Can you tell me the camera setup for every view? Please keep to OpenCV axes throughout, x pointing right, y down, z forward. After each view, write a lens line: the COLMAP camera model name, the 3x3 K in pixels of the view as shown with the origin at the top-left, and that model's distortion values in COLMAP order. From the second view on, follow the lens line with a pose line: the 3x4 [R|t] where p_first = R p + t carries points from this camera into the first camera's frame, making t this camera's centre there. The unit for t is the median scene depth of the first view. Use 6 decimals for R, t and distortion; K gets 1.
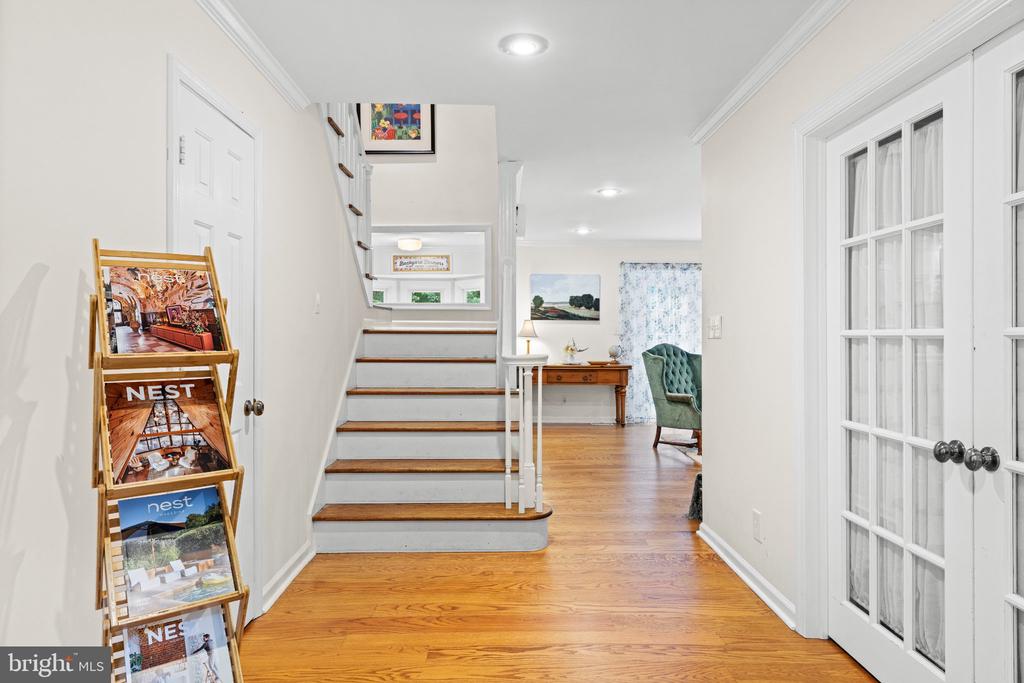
lens RADIAL K [[659.8, 0, 512.2], [0, 659.8, 336.1], [0, 0, 1]] dist [0.010122, -0.012749]
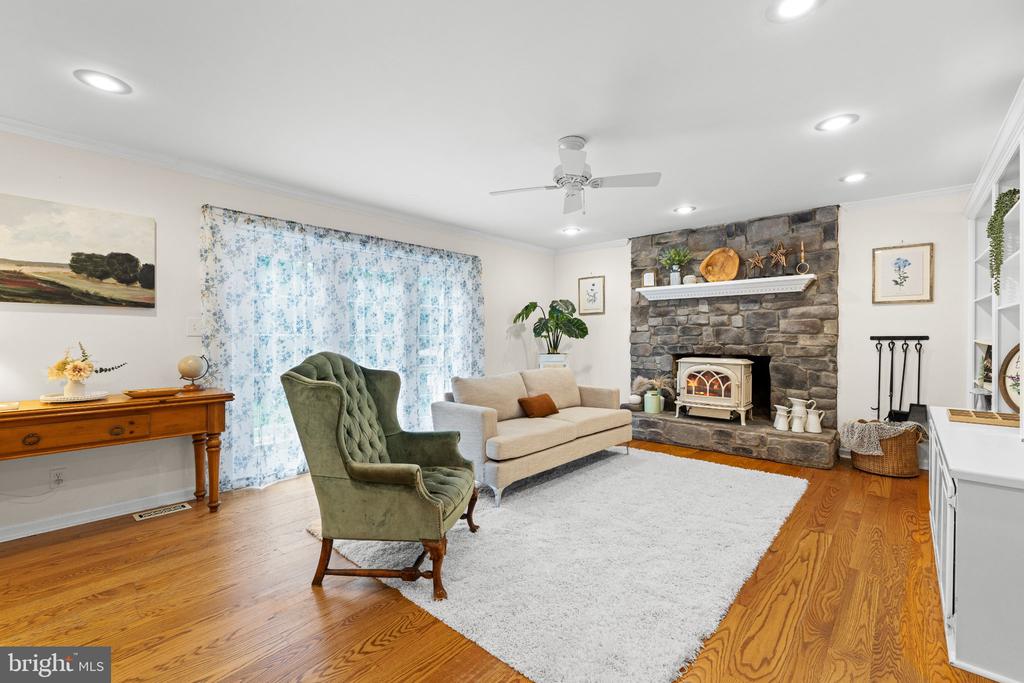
lens RADIAL K [[440.7, 0, 512.3], [0, 440.7, 339.6], [0, 0, 1]] dist [0.004743, 0.000206]
pose [[0.685186, -0.006018, 0.728343, 0.072949], [0.004540, 0.999982, 0.003991, 0.000720], [-0.728354, 0.000572, 0.685201, 0.567525]]
